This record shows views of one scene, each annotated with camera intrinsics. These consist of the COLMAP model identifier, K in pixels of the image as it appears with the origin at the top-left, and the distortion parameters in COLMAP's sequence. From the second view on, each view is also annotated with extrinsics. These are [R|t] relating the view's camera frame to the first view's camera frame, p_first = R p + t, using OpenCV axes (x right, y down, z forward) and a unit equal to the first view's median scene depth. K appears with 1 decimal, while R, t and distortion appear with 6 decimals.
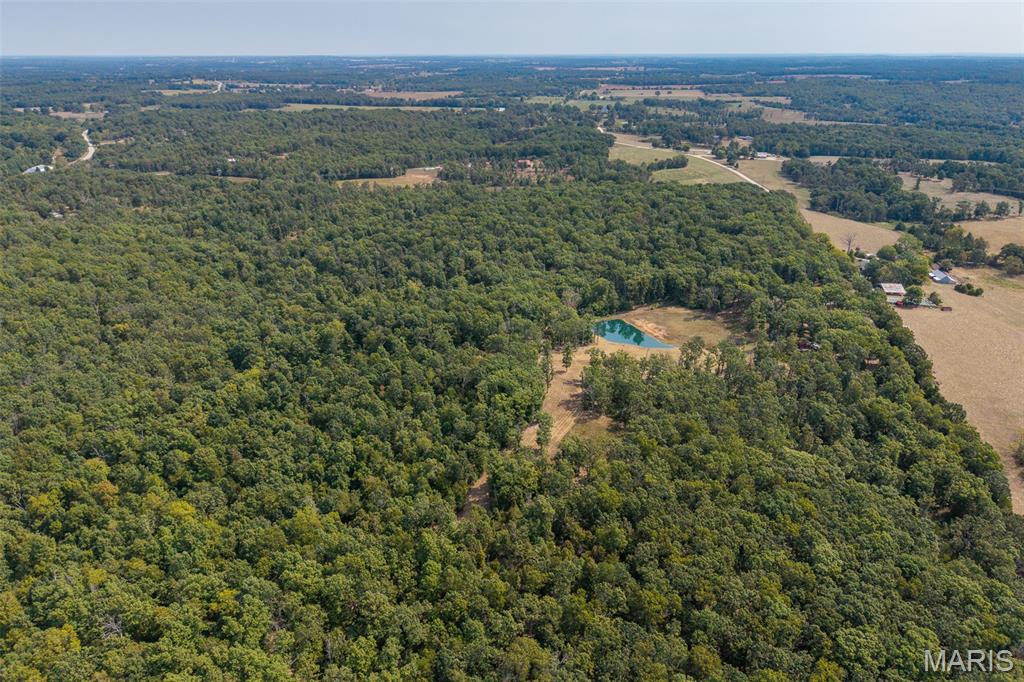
lens RADIAL K [[695.8, 0, 512.0], [0, 695.8, 341.0], [0, 0, 1]] dist [0.020275, -0.019567]
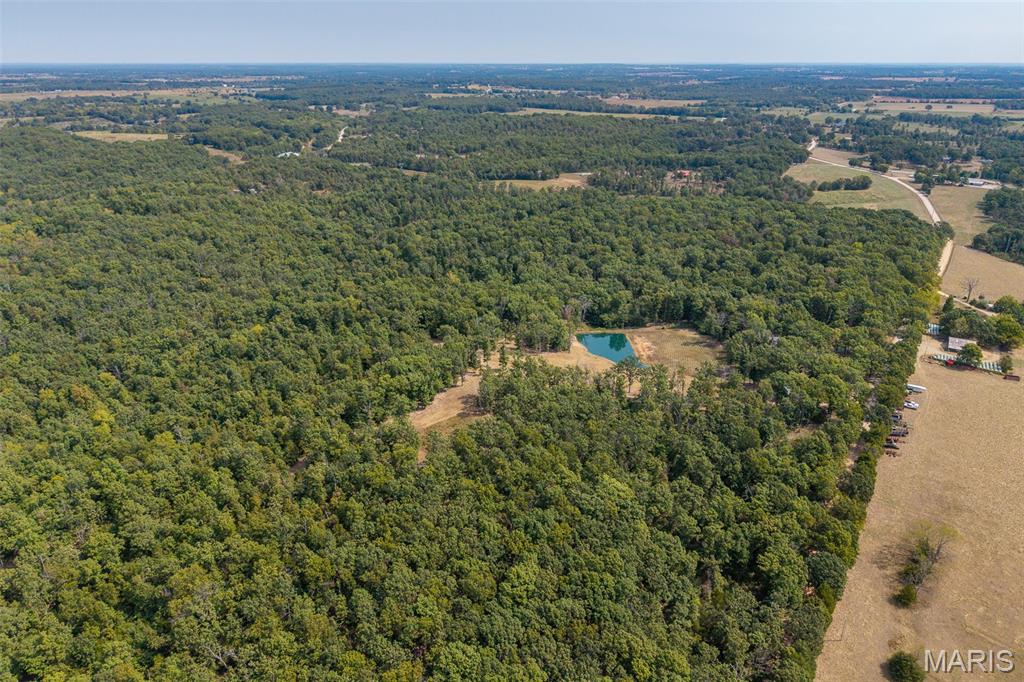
lens RADIAL K [[695.8, 0, 512.0], [0, 695.8, 341.0], [0, 0, 1]] dist [0.020275, -0.019567]
pose [[0.923801, 0.145845, -0.354008, 0.174990], [-0.149343, 0.988629, 0.017581, -0.007594], [0.352547, 0.036627, 0.935077, 0.019542]]
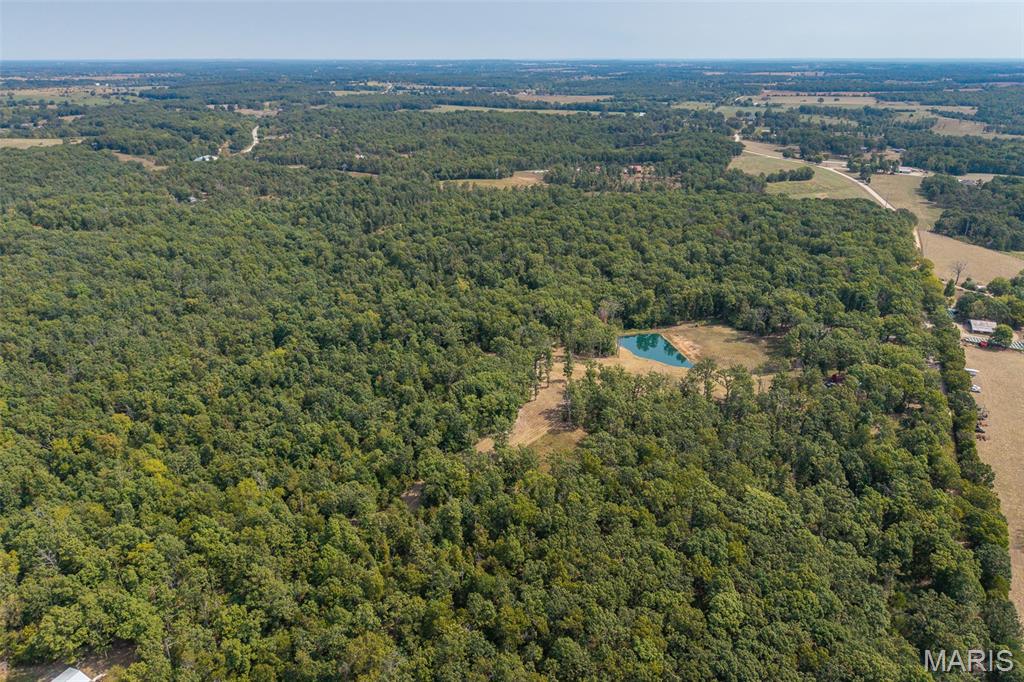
lens RADIAL K [[695.8, 0, 512.0], [0, 695.8, 341.0], [0, 0, 1]] dist [0.020275, -0.019567]
pose [[0.972543, 0.089850, -0.214679, 0.081380], [-0.090934, 0.995845, 0.004841, -0.003910], [0.214222, 0.014813, 0.976673, 0.010111]]
